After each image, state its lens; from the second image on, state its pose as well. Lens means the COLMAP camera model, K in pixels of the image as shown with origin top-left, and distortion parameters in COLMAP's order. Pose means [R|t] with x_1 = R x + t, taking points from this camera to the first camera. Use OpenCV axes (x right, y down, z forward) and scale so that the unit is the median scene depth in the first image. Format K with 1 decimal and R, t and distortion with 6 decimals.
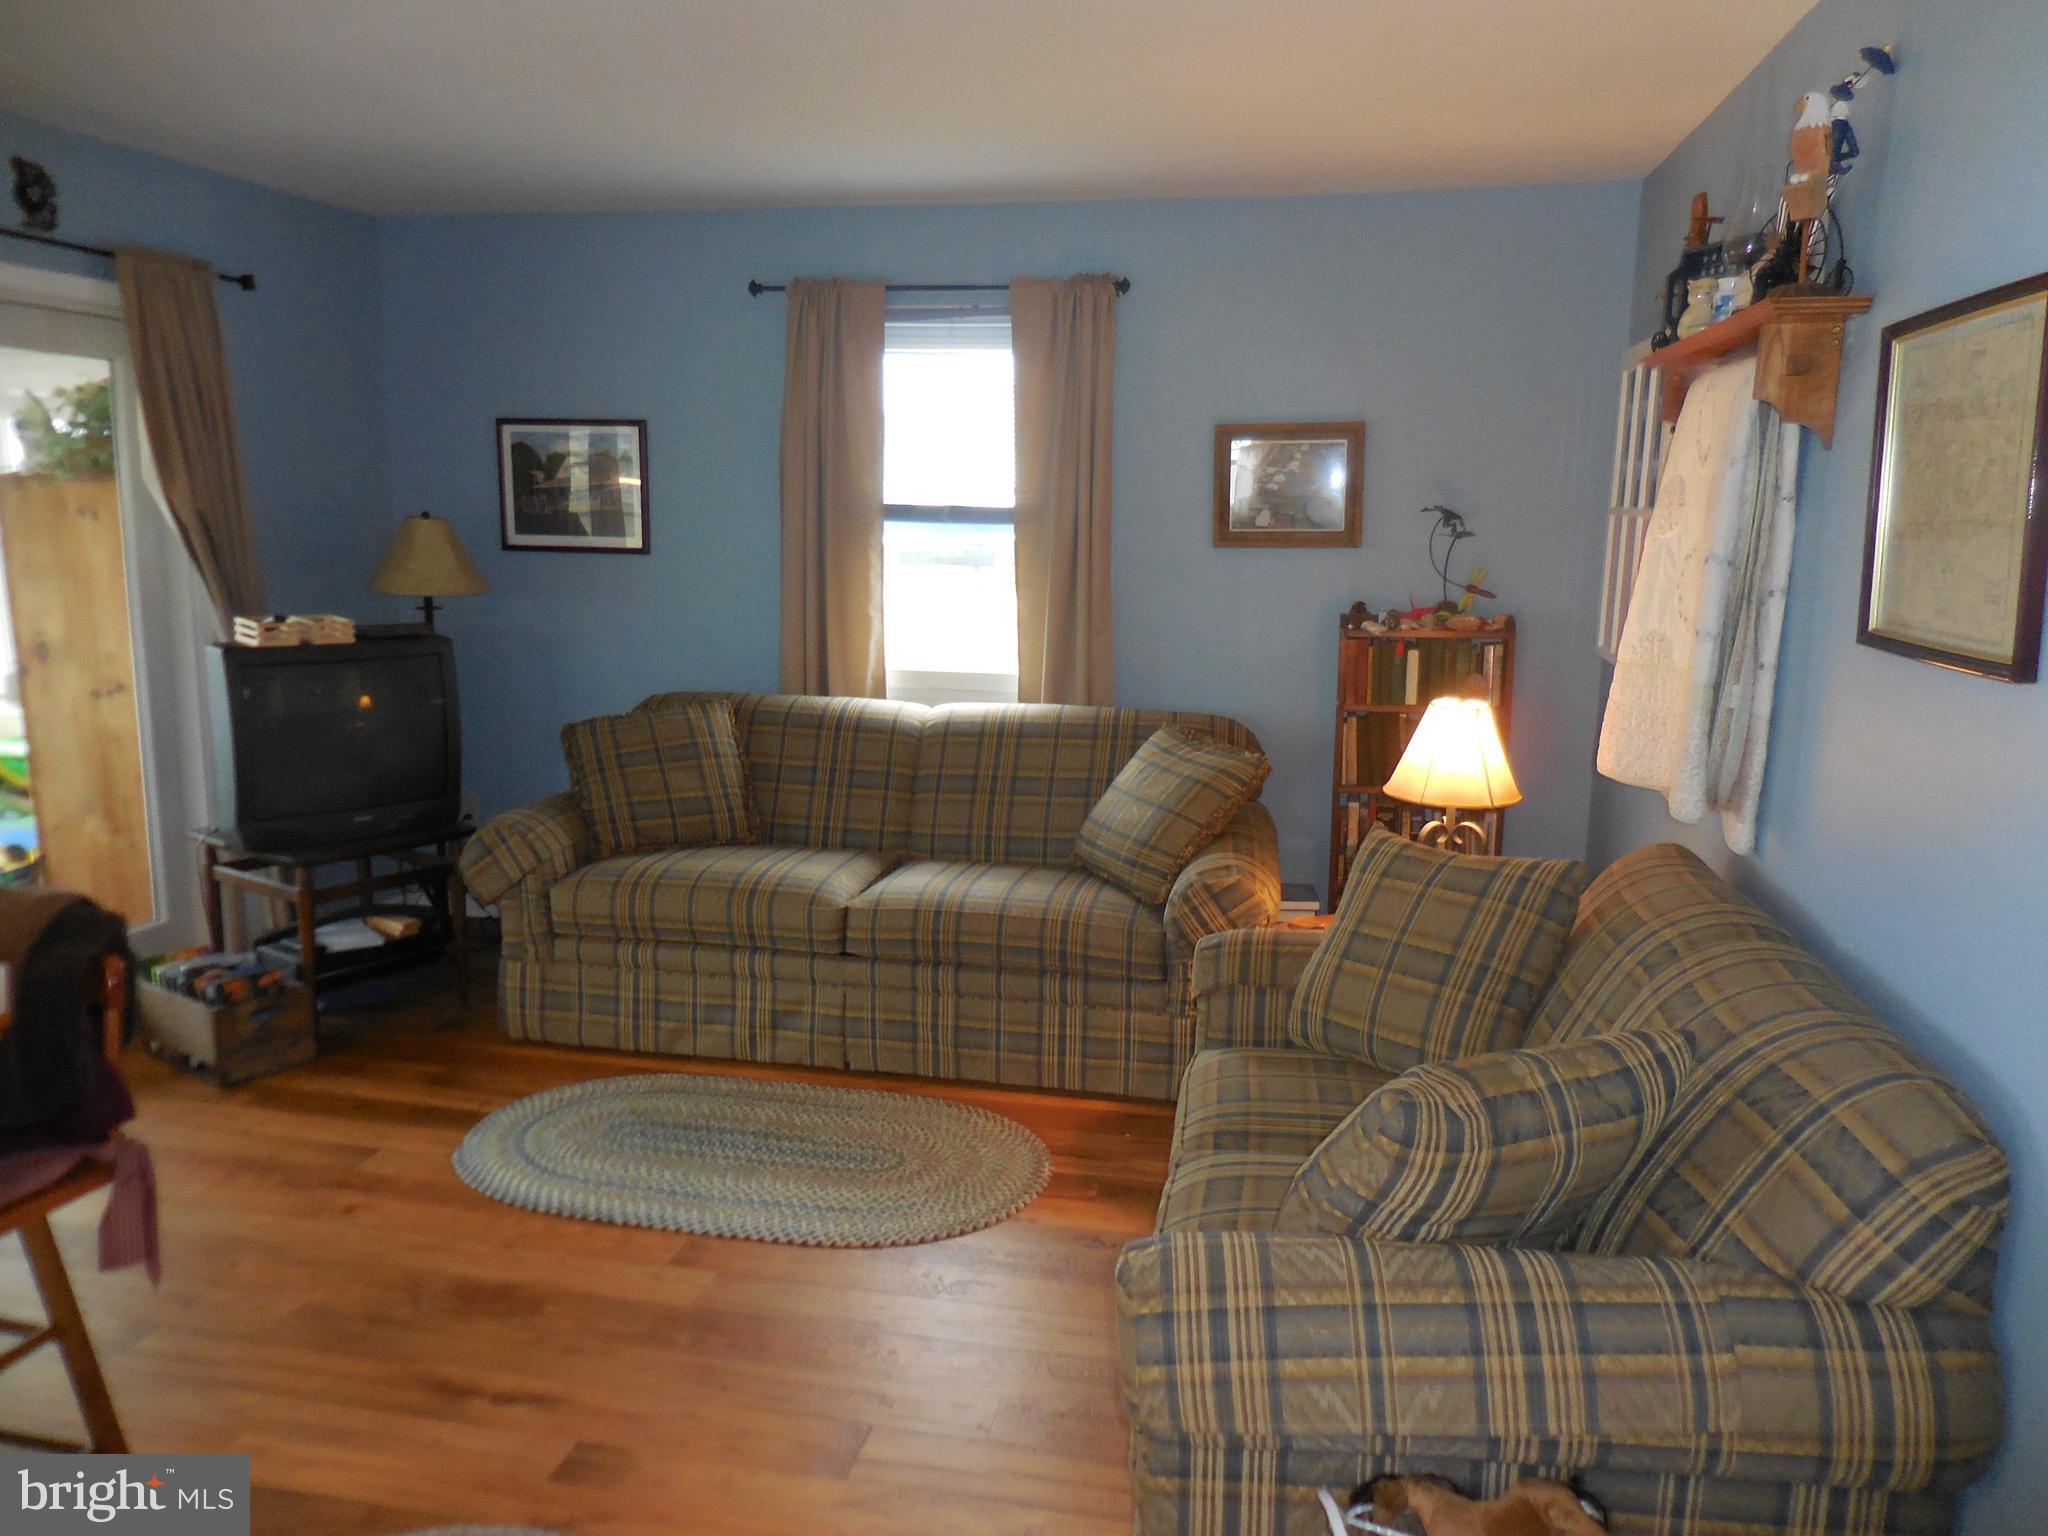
lens RADIAL K [[1574.1, 0, 1024.0], [0, 1574.1, 768.0], [0, 0, 1]] dist [-0.021439, 0.000565]
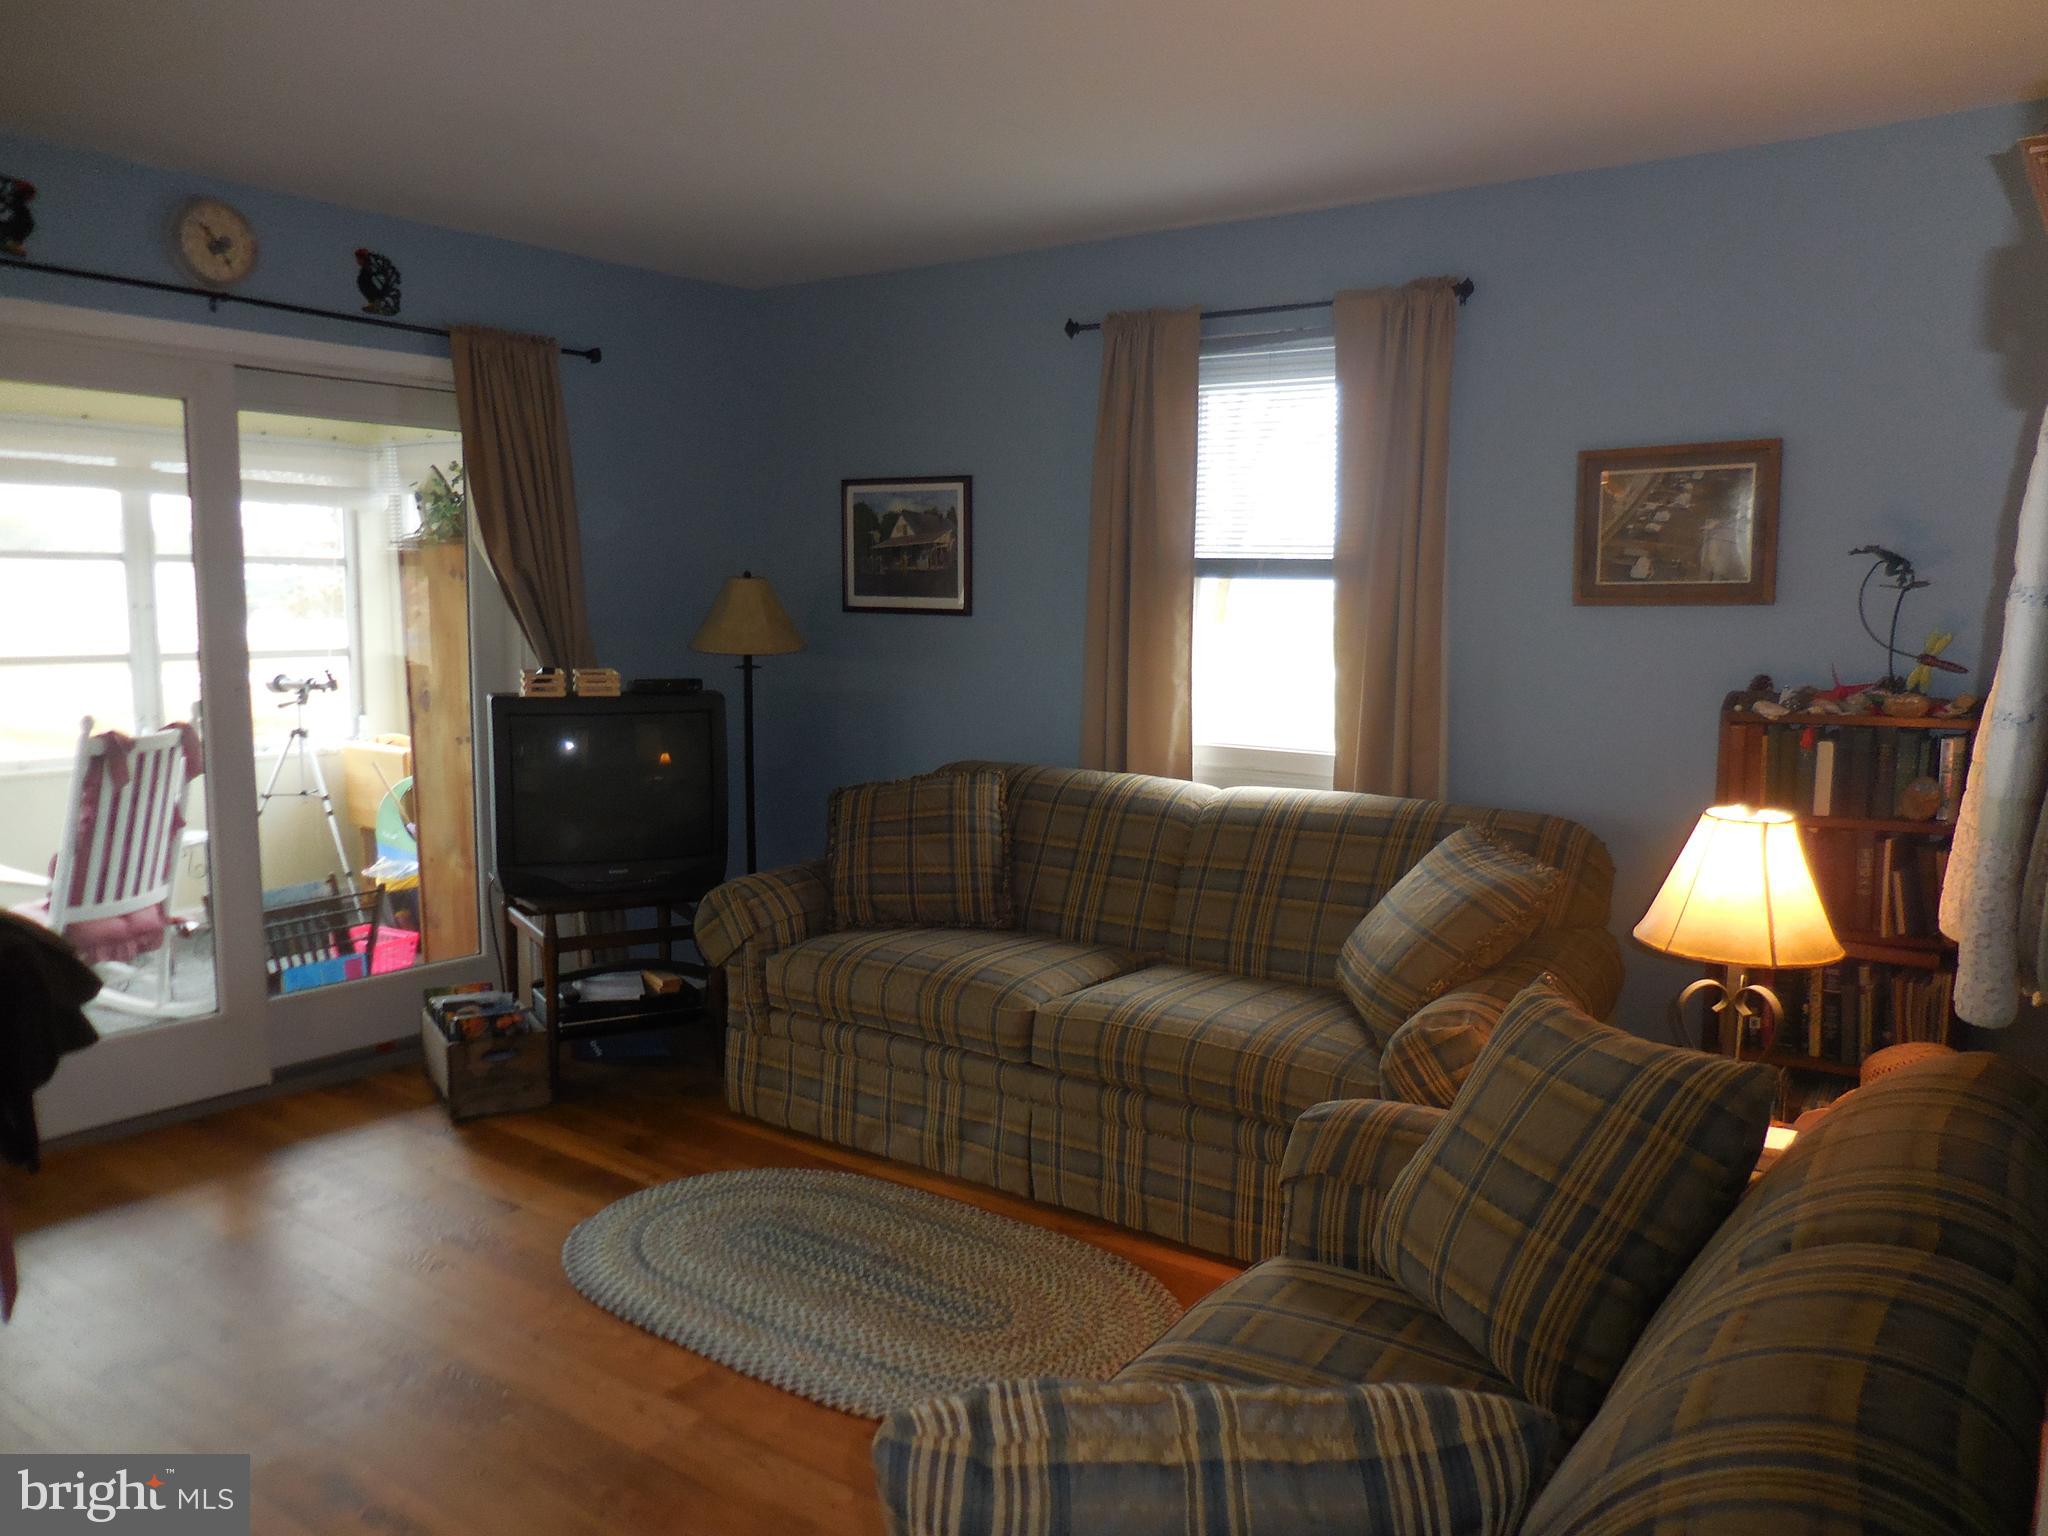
lens RADIAL K [[1555.3, 0, 1024.0], [0, 1555.3, 768.0], [0, 0, 1]] dist [-0.010340, -0.001716]
pose [[0.904580, 0.040930, -0.424333, 0.235045], [-0.063152, 0.997264, -0.038432, -0.012078], [0.421599, 0.061562, 0.904690, 0.204306]]
